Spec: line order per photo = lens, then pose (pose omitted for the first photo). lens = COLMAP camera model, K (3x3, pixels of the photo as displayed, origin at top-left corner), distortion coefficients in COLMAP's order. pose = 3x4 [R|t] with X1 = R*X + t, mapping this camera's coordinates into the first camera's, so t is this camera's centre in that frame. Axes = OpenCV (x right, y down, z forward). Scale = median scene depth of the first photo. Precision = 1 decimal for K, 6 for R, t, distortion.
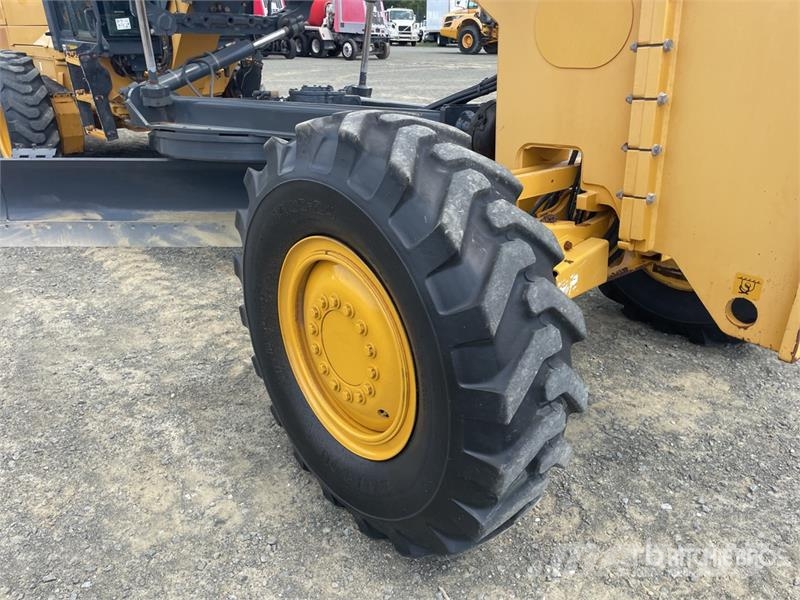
lens RADIAL K [[603.0, 0, 396.0], [0, 603.0, 301.7], [0, 0, 1]] dist [0.096439, -0.120956]
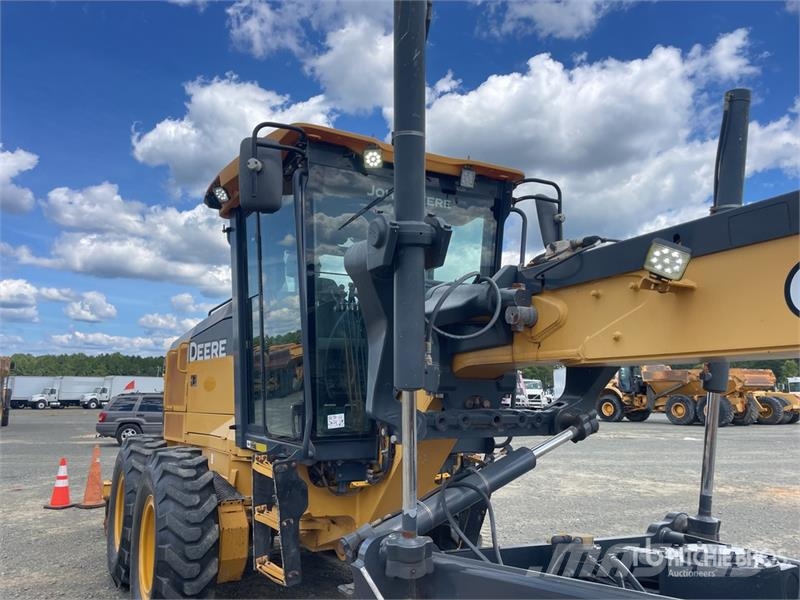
lens RADIAL K [[605.9, 0, 388.8], [0, 605.9, 303.2], [0, 0, 1]] dist [0.096359, -0.122573]
pose [[0.980049, -0.039990, -0.194692, -0.290540], [-0.071532, 0.842947, -0.533221, -0.229727], [0.185438, 0.536509, 0.823268, 0.408413]]
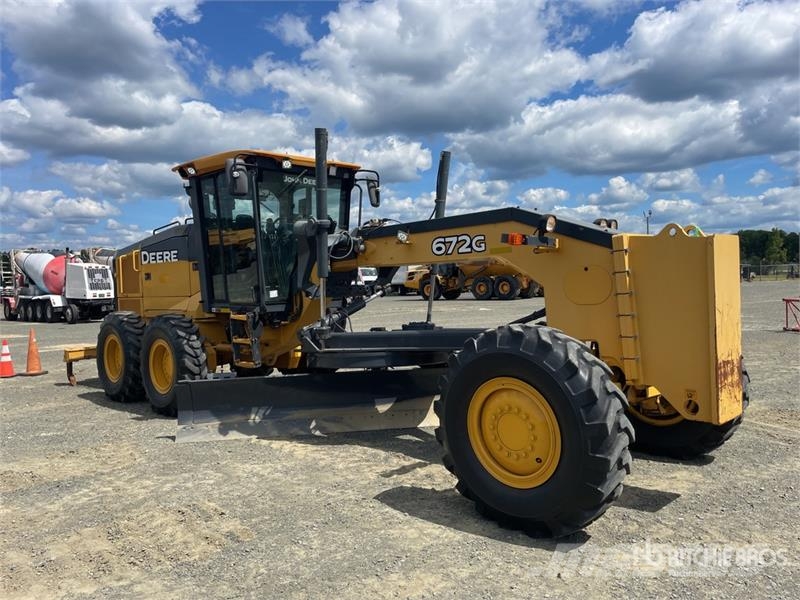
lens RADIAL K [[603.0, 0, 396.0], [0, 603.0, 301.7], [0, 0, 1]] dist [0.096439, -0.120956]
pose [[0.996263, -0.046789, 0.072604, -0.309005], [0.070700, 0.924621, -0.374269, 0.209056], [-0.049619, 0.378003, 0.924474, -0.546718]]
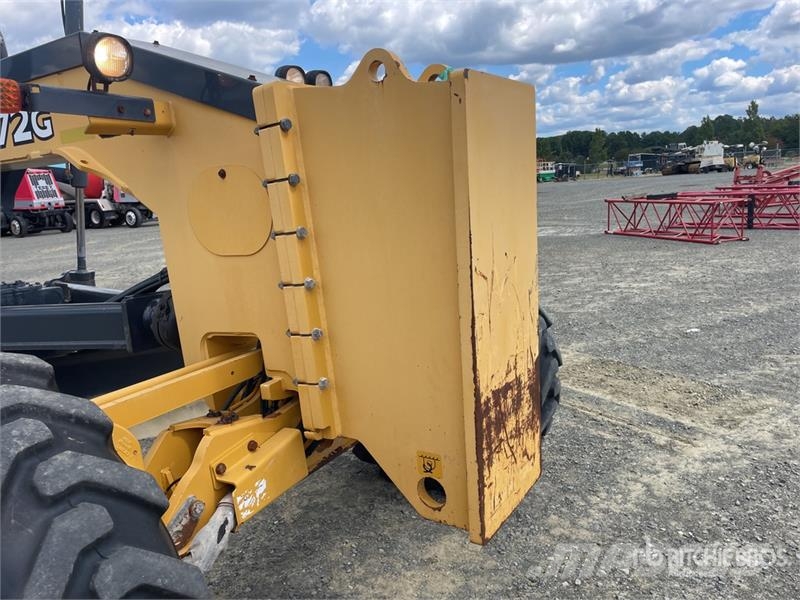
lens RADIAL K [[605.9, 0, 388.8], [0, 605.9, 303.2], [0, 0, 1]] dist [0.096359, -0.122573]
pose [[0.950910, -0.127860, 0.281819, 0.143679], [0.188468, 0.961568, -0.199668, -0.044648], [-0.245458, 0.242980, 0.938462, 0.041313]]
